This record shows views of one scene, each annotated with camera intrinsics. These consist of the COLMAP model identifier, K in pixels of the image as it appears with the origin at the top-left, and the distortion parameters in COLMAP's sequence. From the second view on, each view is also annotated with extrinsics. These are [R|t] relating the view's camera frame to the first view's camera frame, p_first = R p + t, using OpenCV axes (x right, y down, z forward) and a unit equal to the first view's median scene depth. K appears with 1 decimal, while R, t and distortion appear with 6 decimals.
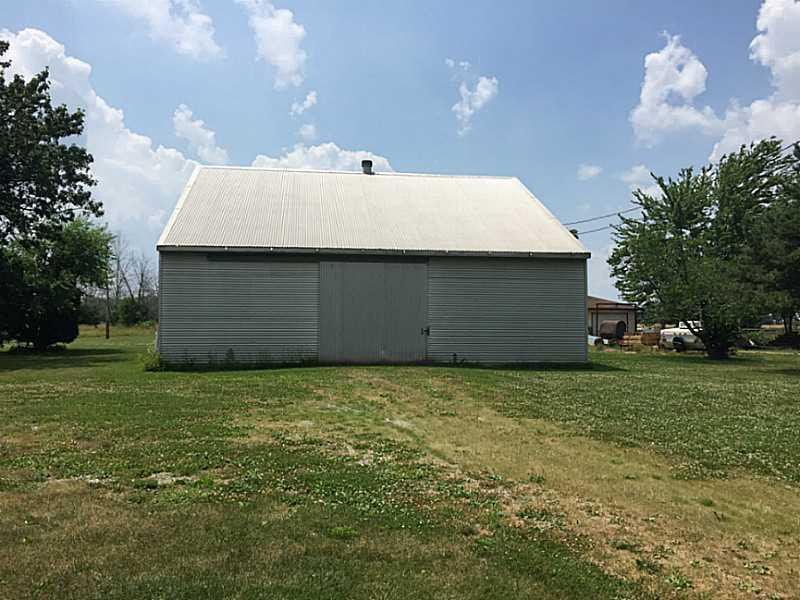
lens RADIAL K [[668.3, 0, 400.0], [0, 668.3, 300.0], [0, 0, 1]] dist [0.003736, -0.006159]
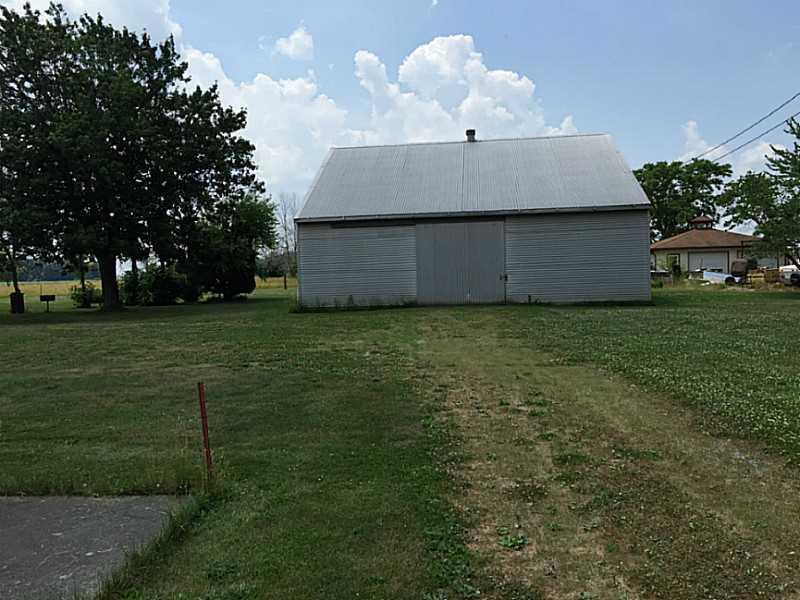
lens RADIAL K [[681.9, 0, 400.0], [0, 681.9, 300.0], [0, 0, 1]] dist [0.006797, 0.007547]
pose [[0.963923, -0.020388, -0.265398, 0.141522], [0.042389, 0.996096, 0.077433, -0.012763], [0.262783, -0.085890, 0.961024, -0.190615]]
